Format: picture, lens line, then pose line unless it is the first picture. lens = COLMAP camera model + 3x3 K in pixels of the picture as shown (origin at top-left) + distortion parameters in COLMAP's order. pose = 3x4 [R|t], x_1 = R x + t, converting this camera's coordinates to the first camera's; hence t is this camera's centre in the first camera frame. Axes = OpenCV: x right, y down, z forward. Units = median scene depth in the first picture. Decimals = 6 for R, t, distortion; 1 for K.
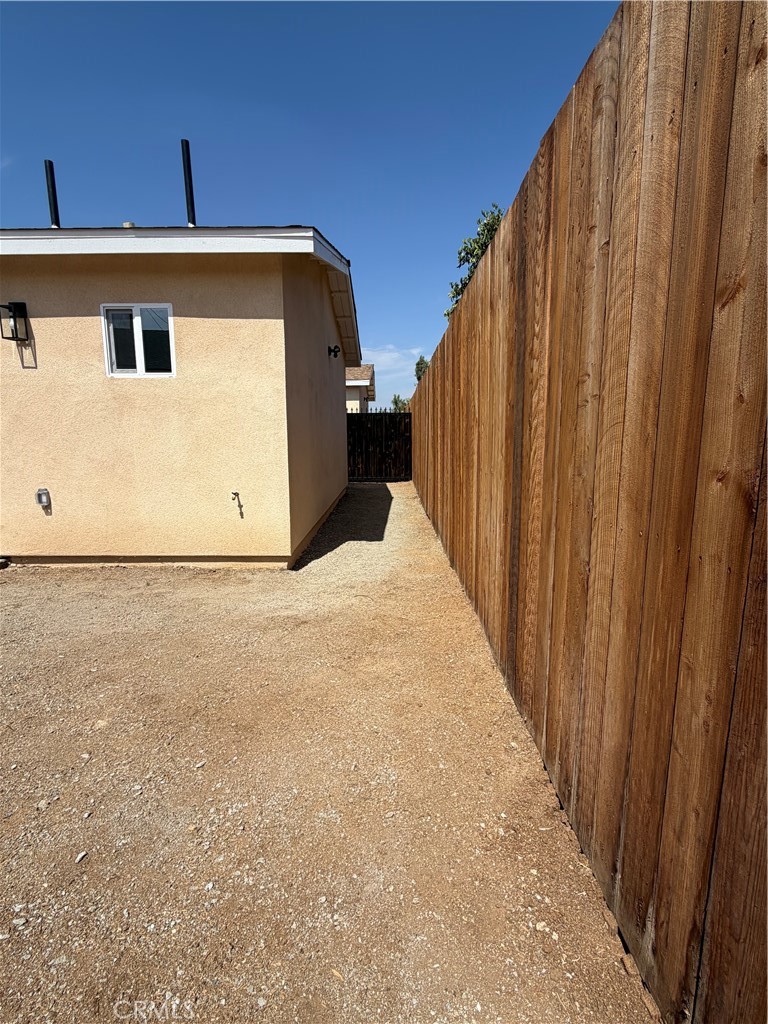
lens RADIAL K [[505.9, 0, 388.0], [0, 505.9, 512.6], [0, 0, 1]] dist [0.001089, 0.000005]
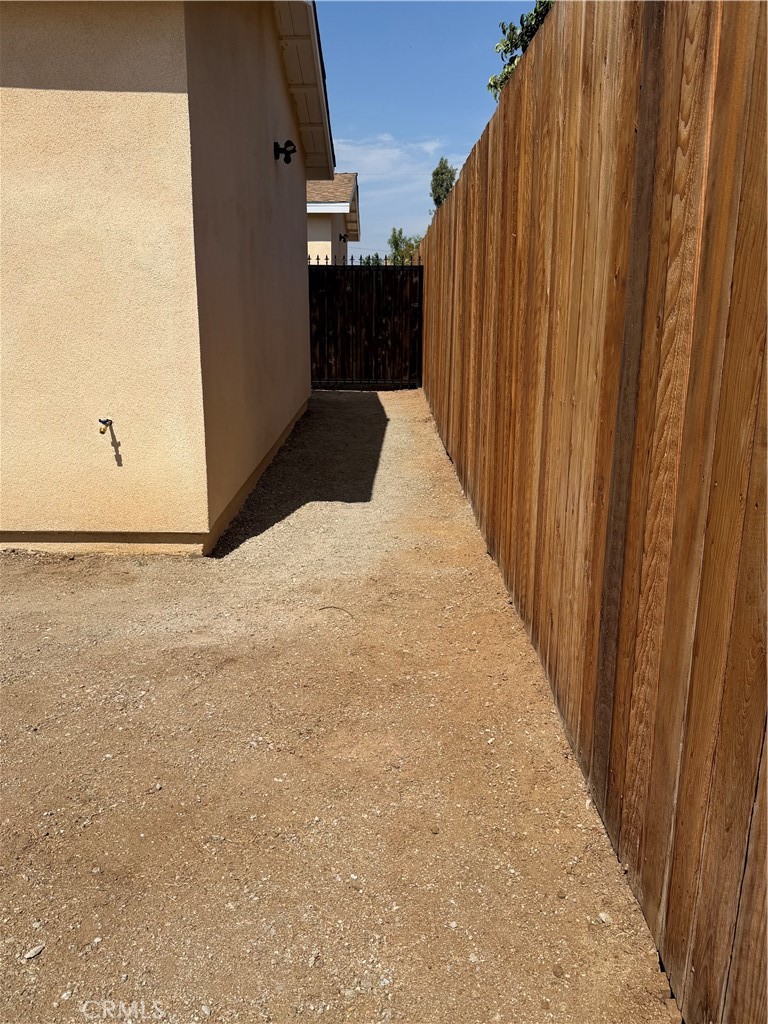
lens RADIAL K [[831.7, 0, 384.0], [0, 831.7, 512.0], [0, 0, 1]] dist [0.097936, -0.159696]
pose [[0.999909, 0.011562, 0.006959, -0.002198], [-0.012221, 0.994534, 0.103700, -0.050046], [-0.005722, -0.103775, 0.994584, 0.093490]]
